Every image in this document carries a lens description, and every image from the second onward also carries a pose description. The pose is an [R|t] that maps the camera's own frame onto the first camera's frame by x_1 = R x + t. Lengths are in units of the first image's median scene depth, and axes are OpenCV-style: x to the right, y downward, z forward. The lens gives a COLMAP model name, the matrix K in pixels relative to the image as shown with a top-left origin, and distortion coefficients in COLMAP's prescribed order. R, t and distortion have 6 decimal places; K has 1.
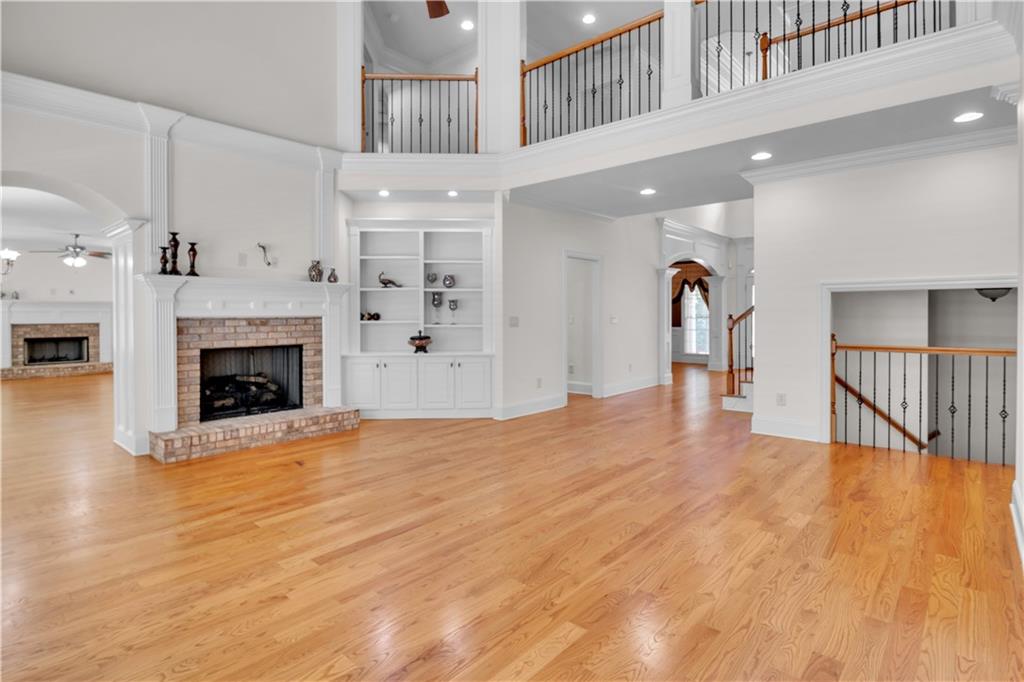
lens RADIAL K [[527.6, 0, 515.5], [0, 527.6, 317.1], [0, 0, 1]] dist [-0.006372, 0.003078]
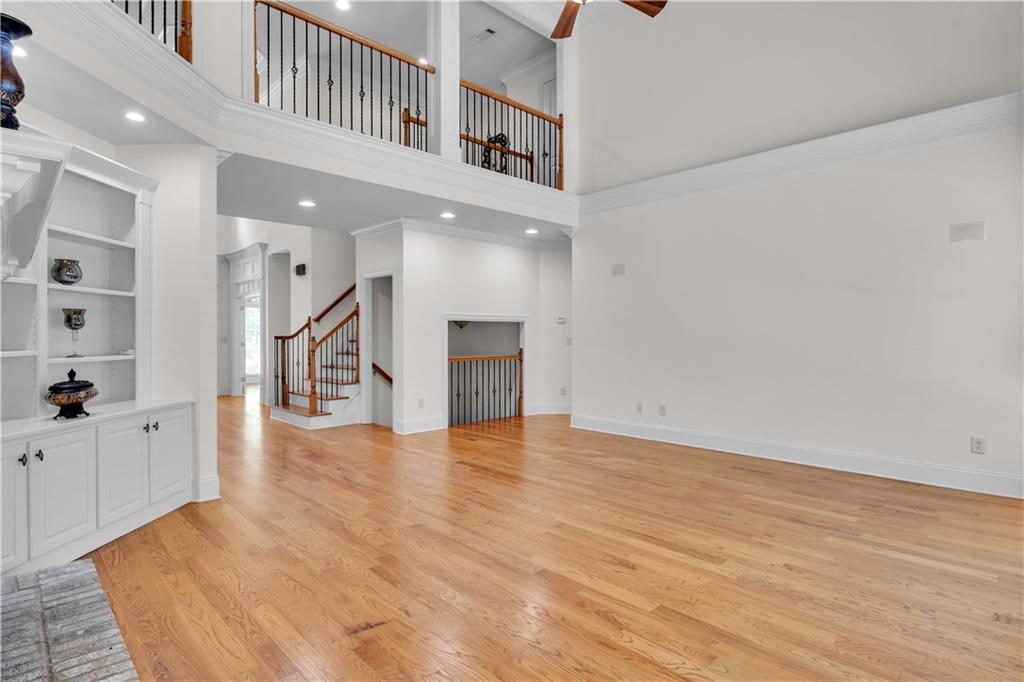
lens RADIAL K [[527.6, 0, 512.5], [0, 527.6, 339.1], [0, 0, 1]] dist [-0.006372, 0.003078]
pose [[0.074308, -0.005382, 0.997221, -1.262612], [0.008006, 0.999956, 0.004800, -0.006578], [-0.997203, 0.007627, 0.074348, 1.135799]]
